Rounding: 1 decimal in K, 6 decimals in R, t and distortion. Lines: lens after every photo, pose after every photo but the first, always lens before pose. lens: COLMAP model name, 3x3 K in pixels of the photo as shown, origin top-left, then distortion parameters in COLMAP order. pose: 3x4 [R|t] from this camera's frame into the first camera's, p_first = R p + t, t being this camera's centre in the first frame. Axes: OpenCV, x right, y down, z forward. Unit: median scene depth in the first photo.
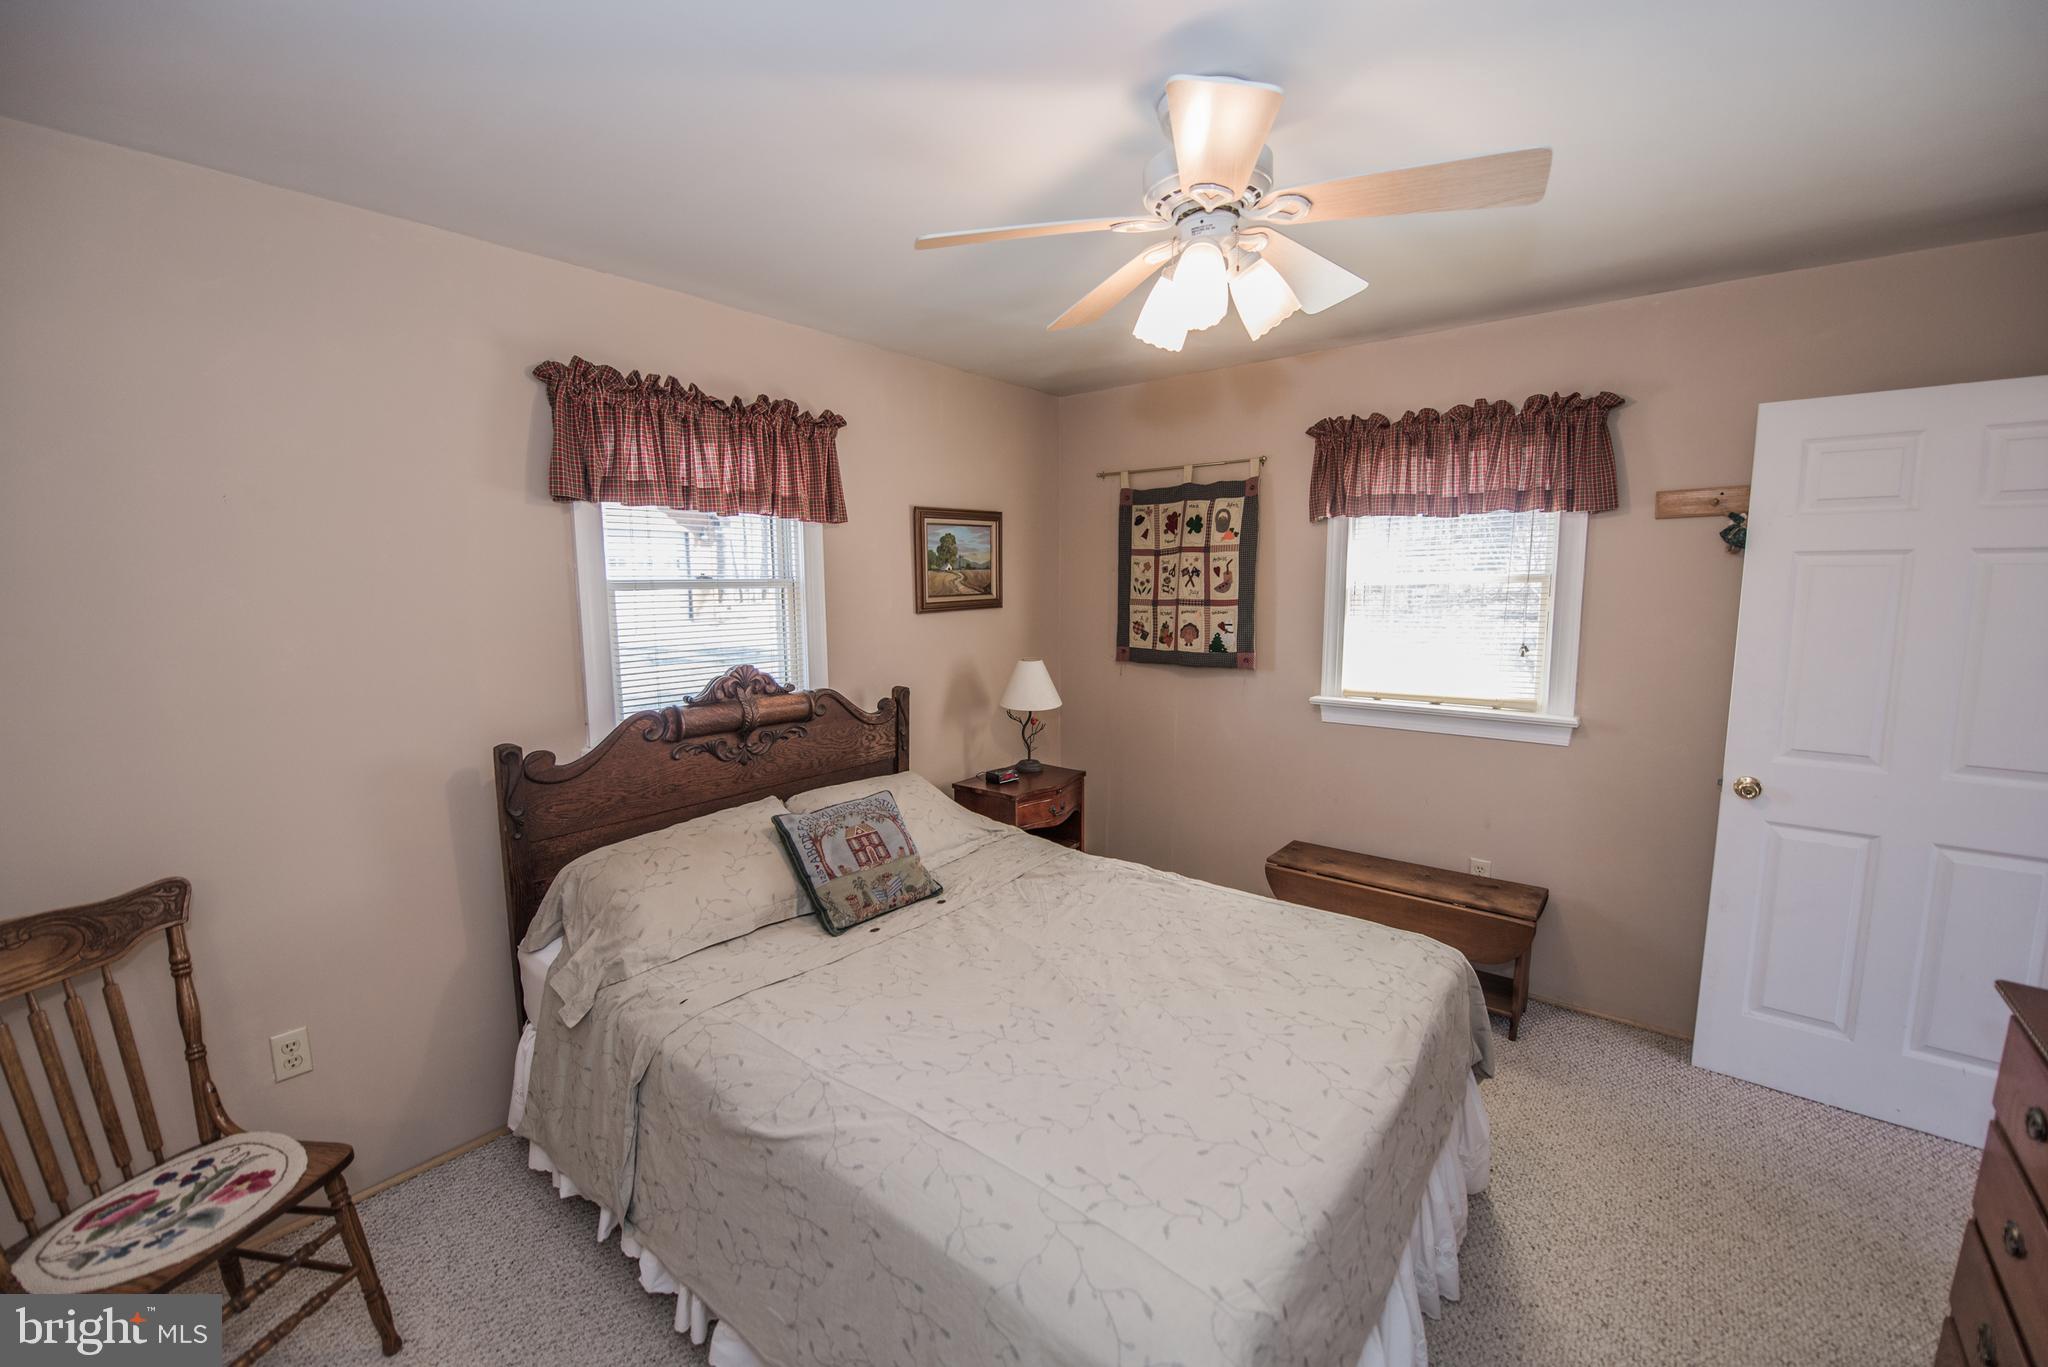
lens RADIAL K [[828.5, 0, 1020.3], [0, 828.5, 685.5], [0, 0, 1]] dist [-0.011620, -0.003748]
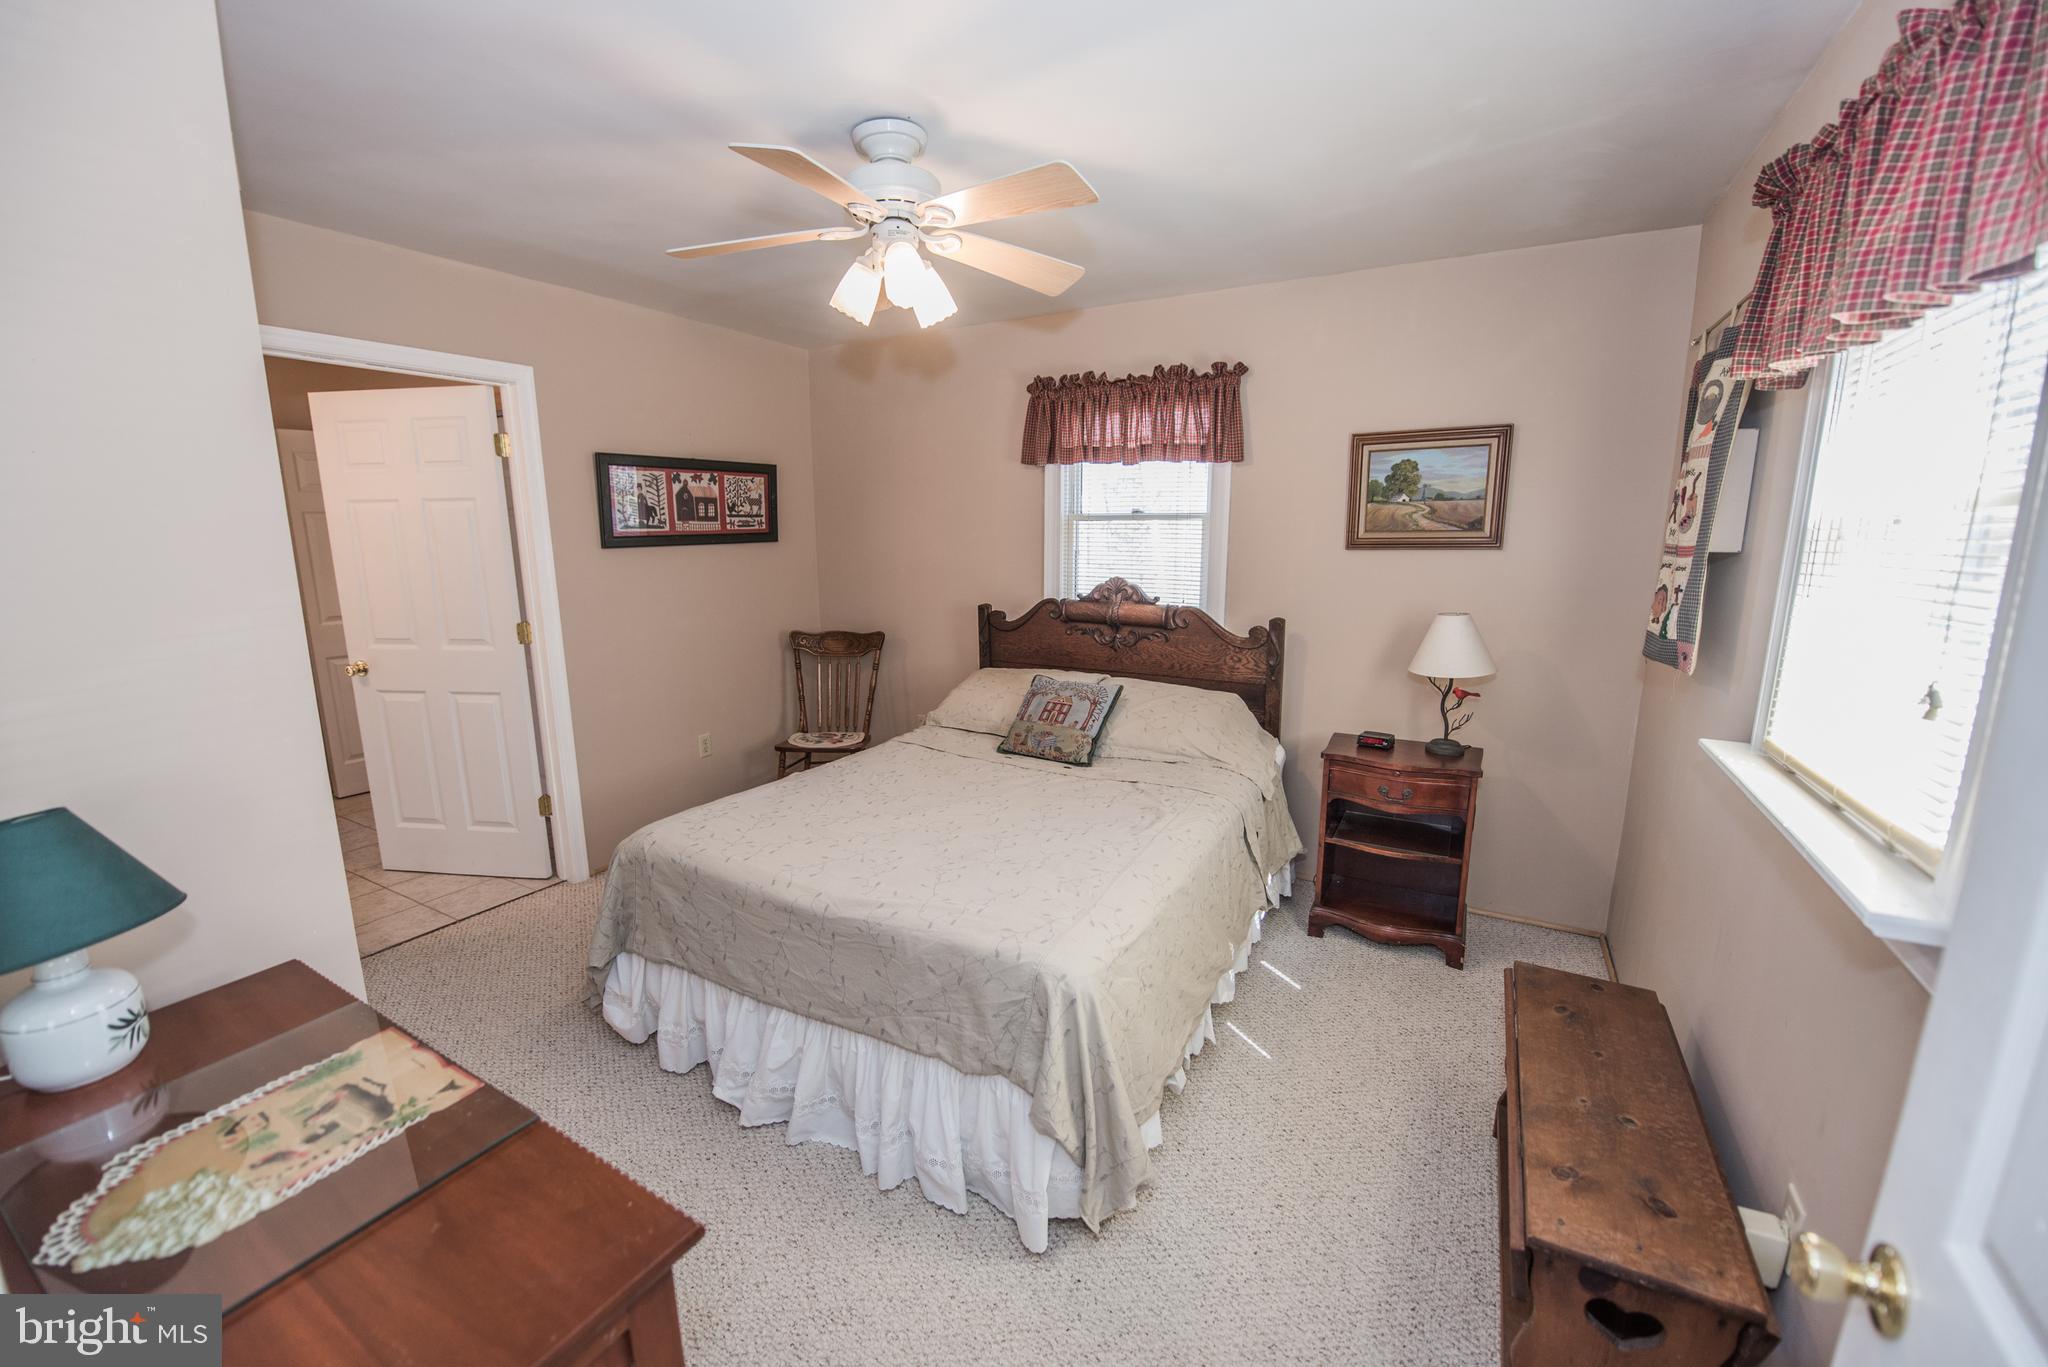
lens RADIAL K [[828.5, 0, 1020.3], [0, 828.5, 685.5], [0, 0, 1]] dist [-0.011620, -0.003748]
pose [[0.149939, 0.194627, -0.969350, 0.928959], [-0.124941, 0.976303, 0.176697, -0.066286], [0.980769, 0.094618, 0.170702, 0.587691]]
